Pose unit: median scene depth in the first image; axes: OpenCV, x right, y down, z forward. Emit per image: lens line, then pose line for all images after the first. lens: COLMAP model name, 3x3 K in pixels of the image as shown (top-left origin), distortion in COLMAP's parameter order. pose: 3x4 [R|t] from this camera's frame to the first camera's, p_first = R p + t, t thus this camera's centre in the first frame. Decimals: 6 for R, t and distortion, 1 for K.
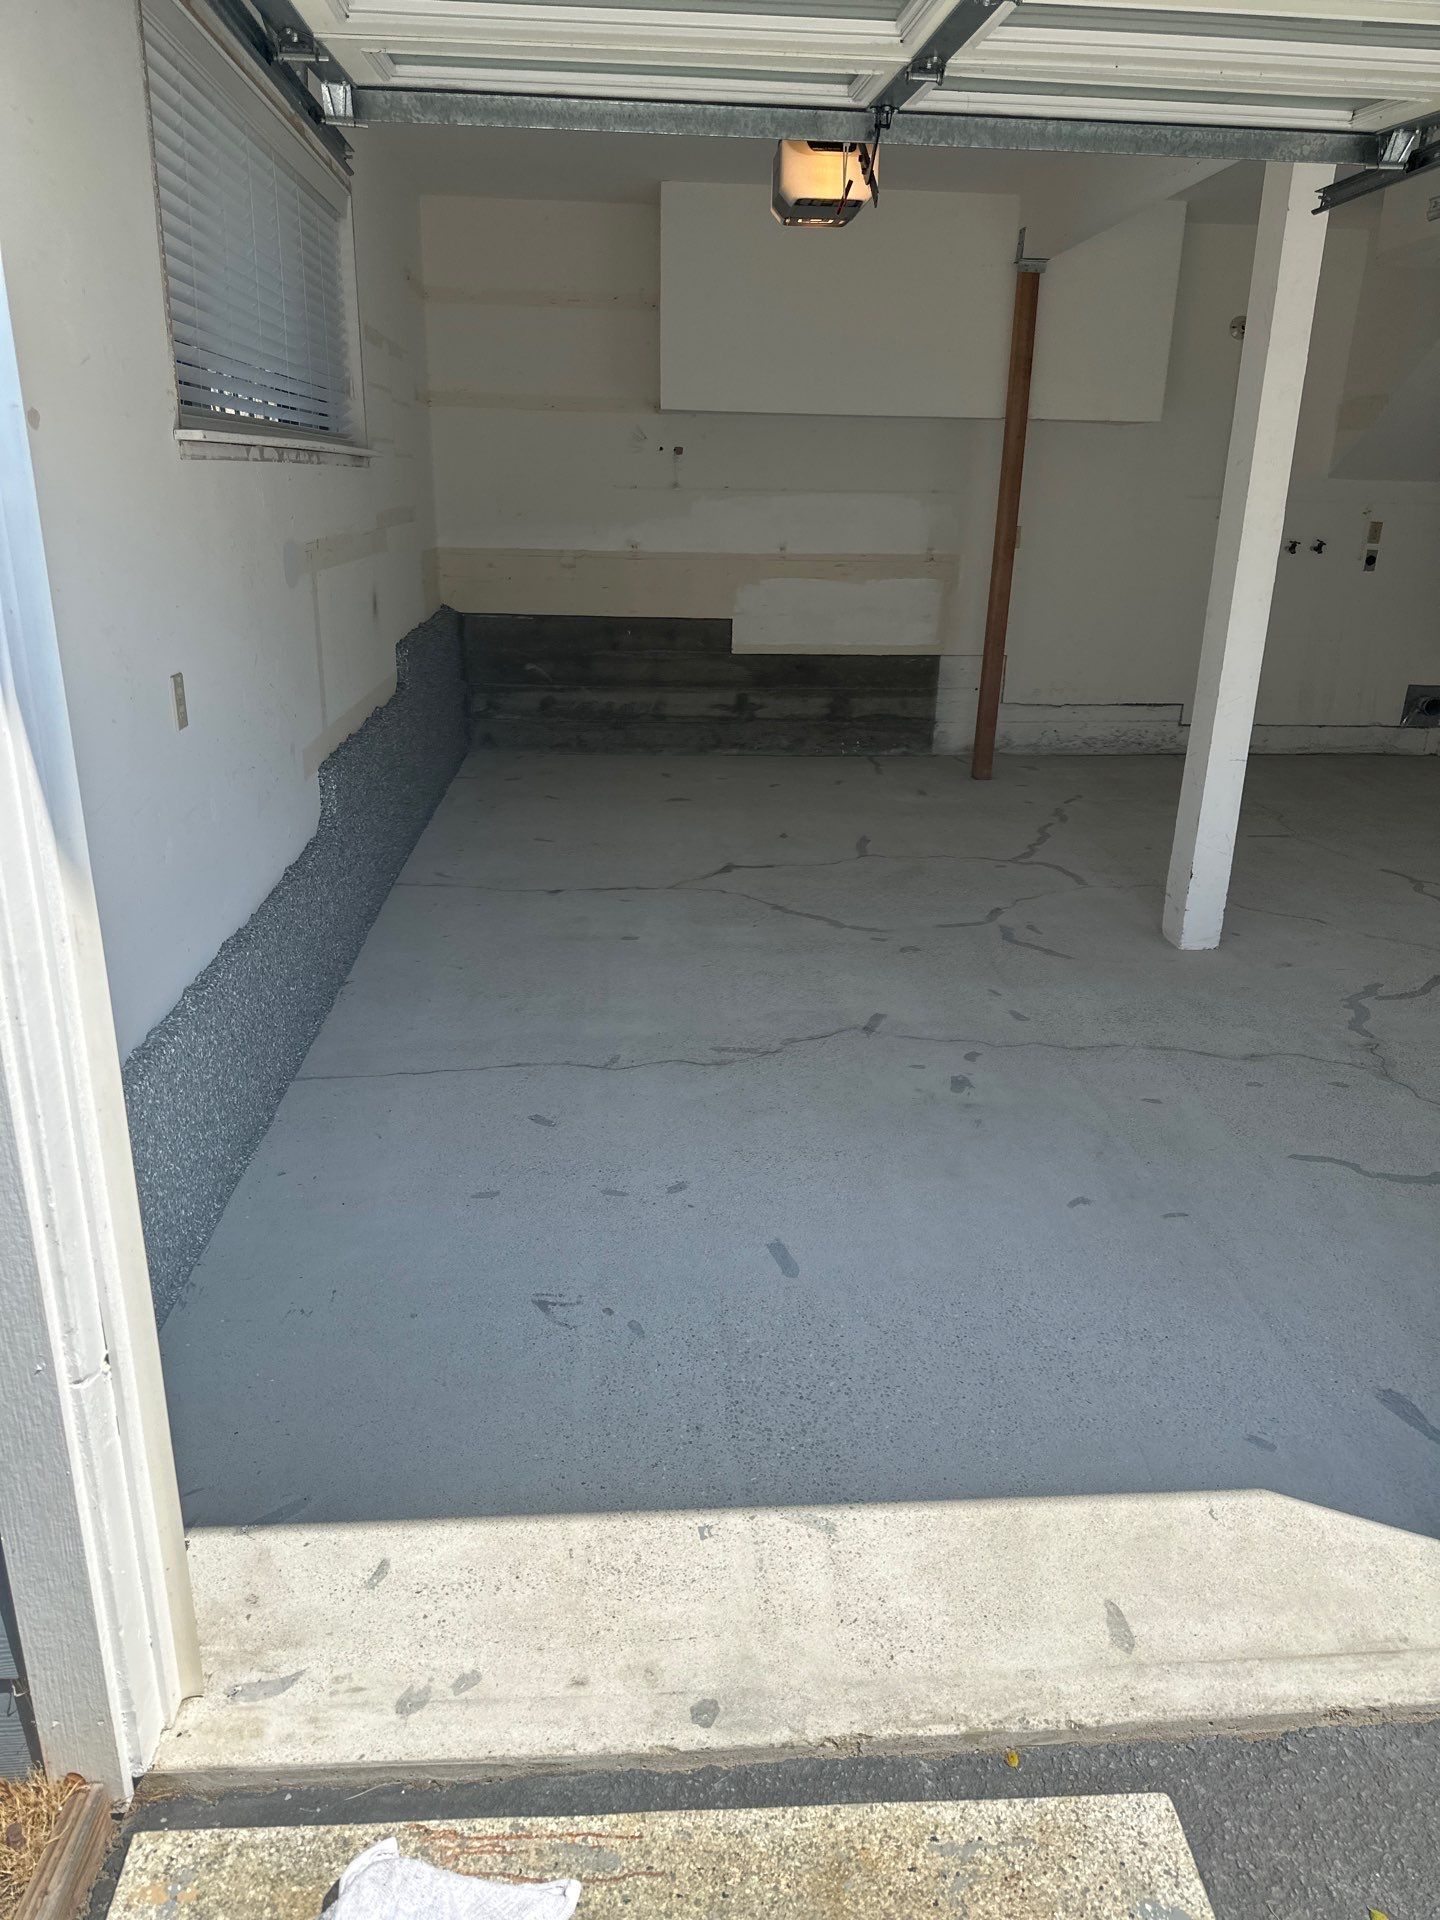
lens RADIAL K [[1322.0, 0, 705.7], [0, 1322.0, 964.7], [0, 0, 1]] dist [0.190534, -0.374906]
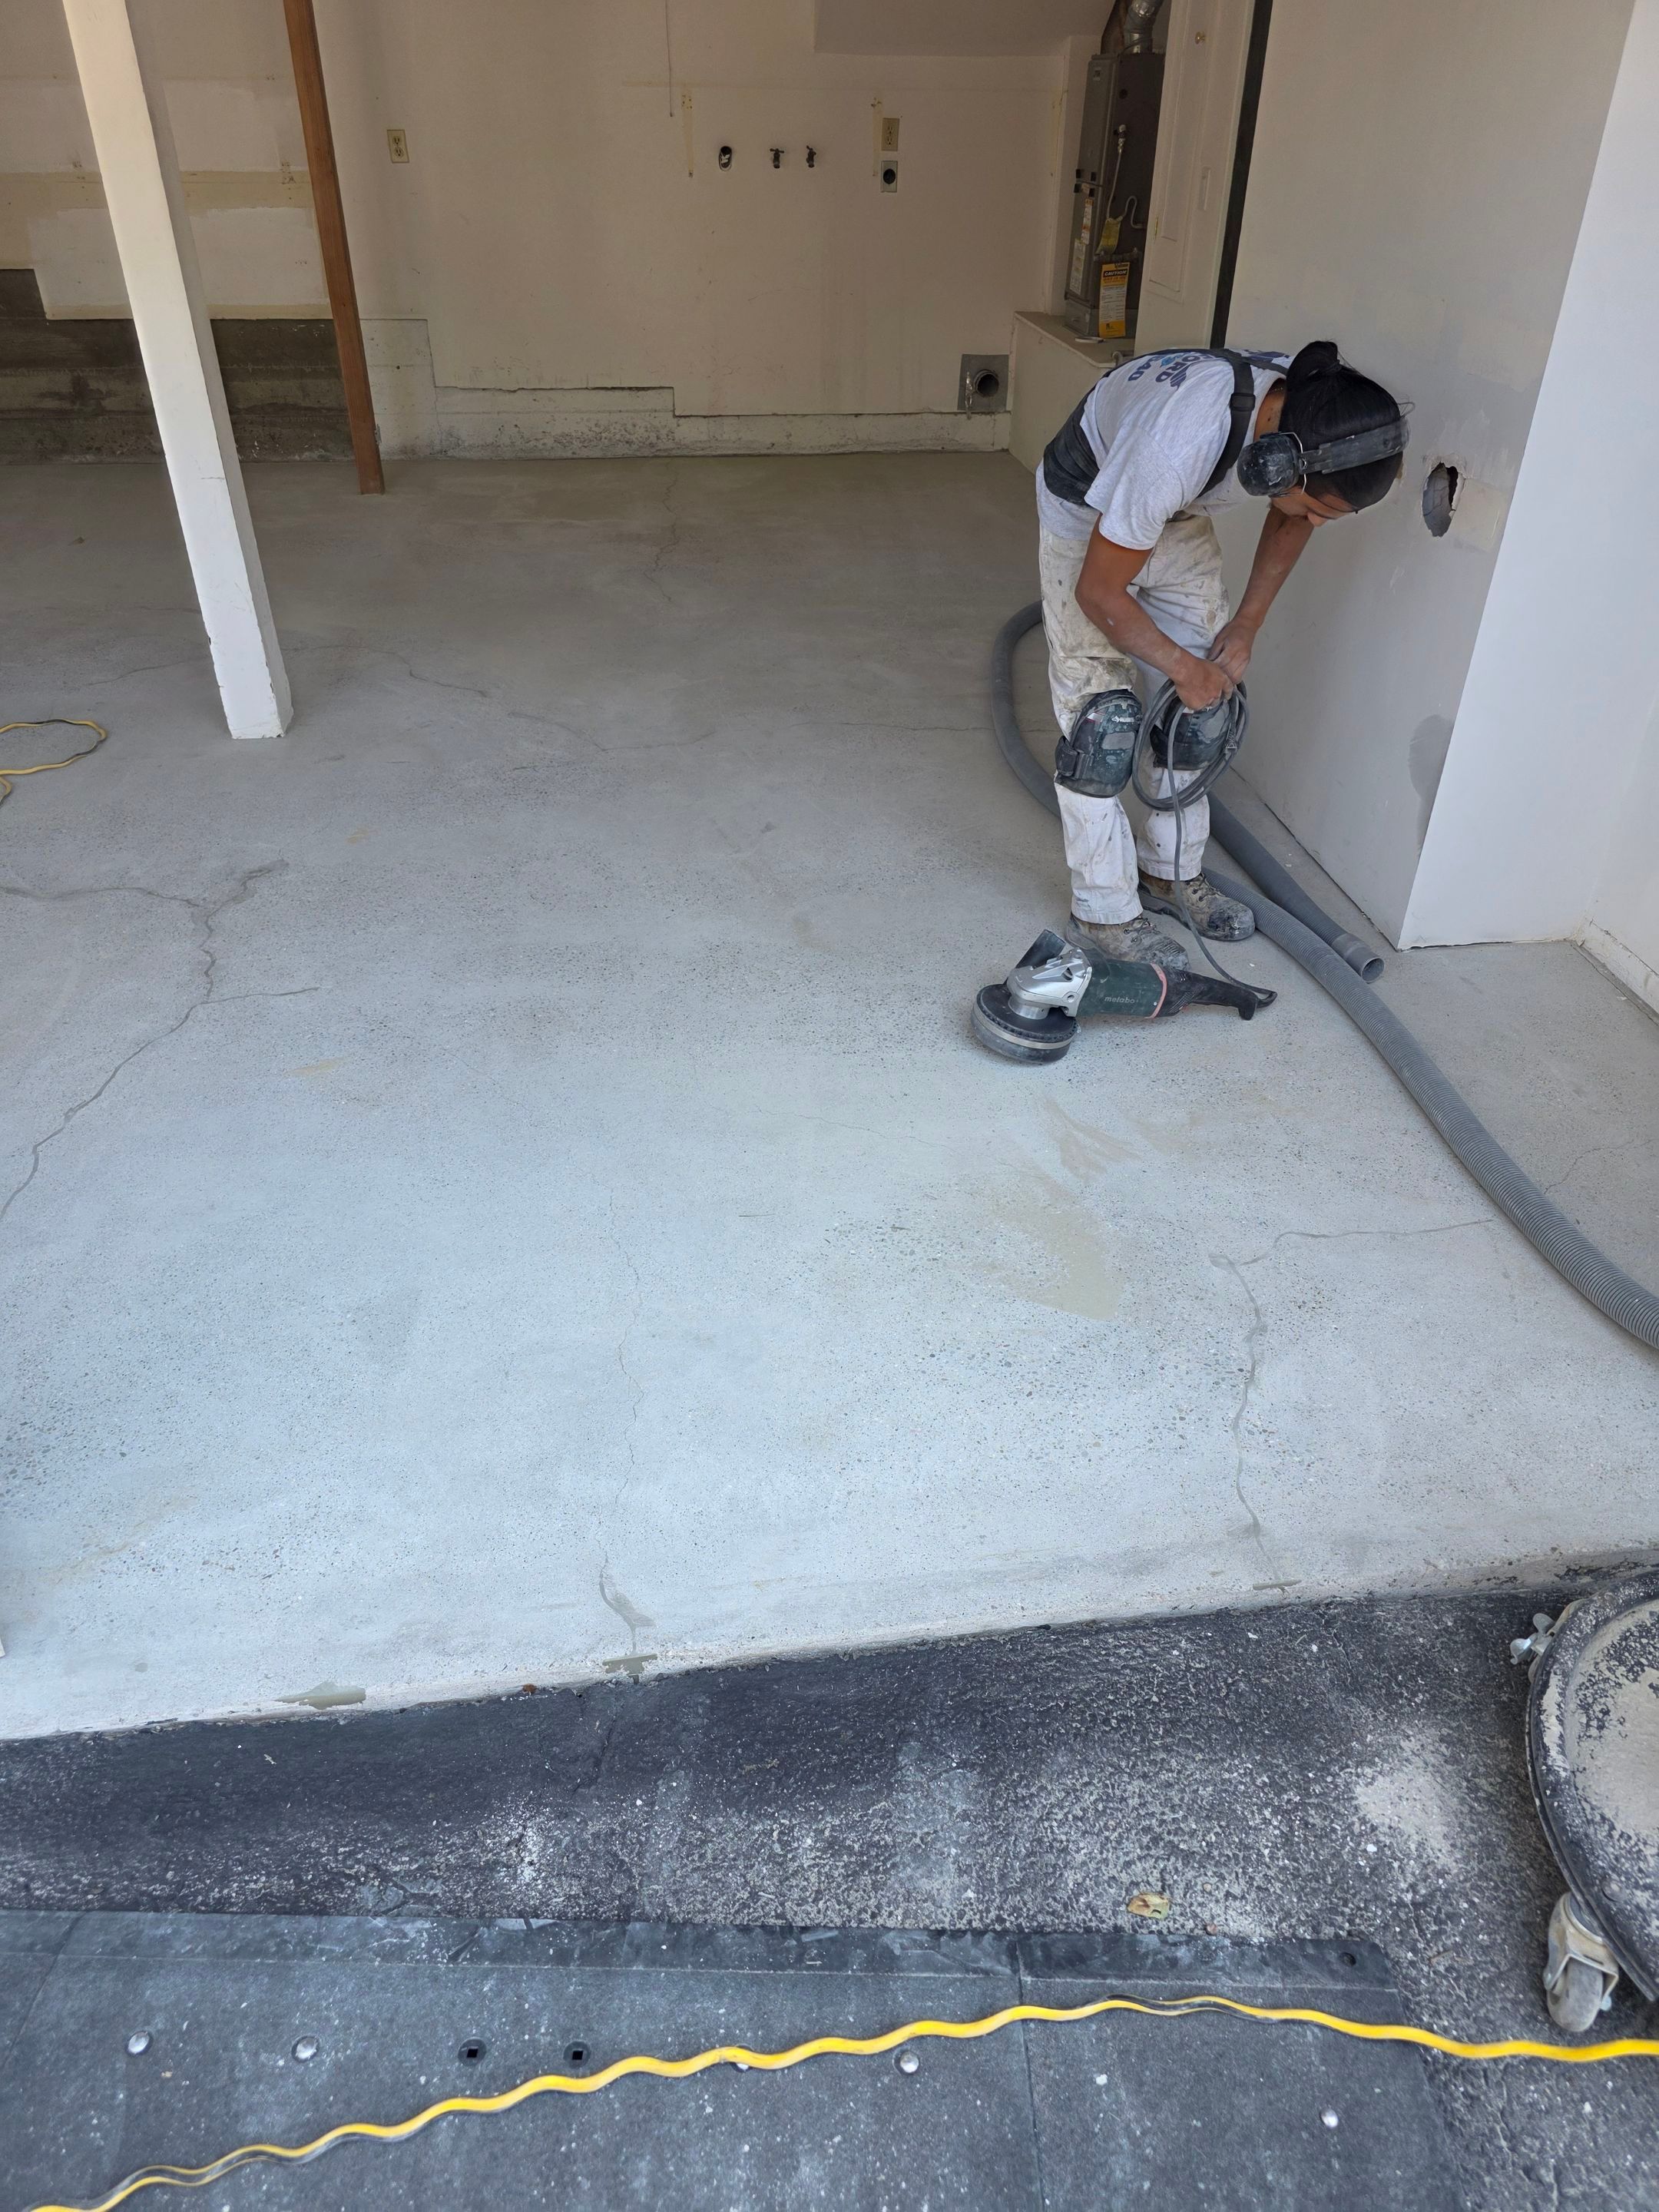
lens RADIAL K [[1493.1, 0, 830.1], [0, 1493.1, 1093.8], [0, 0, 1]] dist [0.000989, -0.006893]
pose [[0.997754, -0.039312, 0.054235, 0.394154], [0.024623, 0.968236, 0.248824, -0.011351], [-0.062294, -0.246929, 0.967029, 0.064092]]
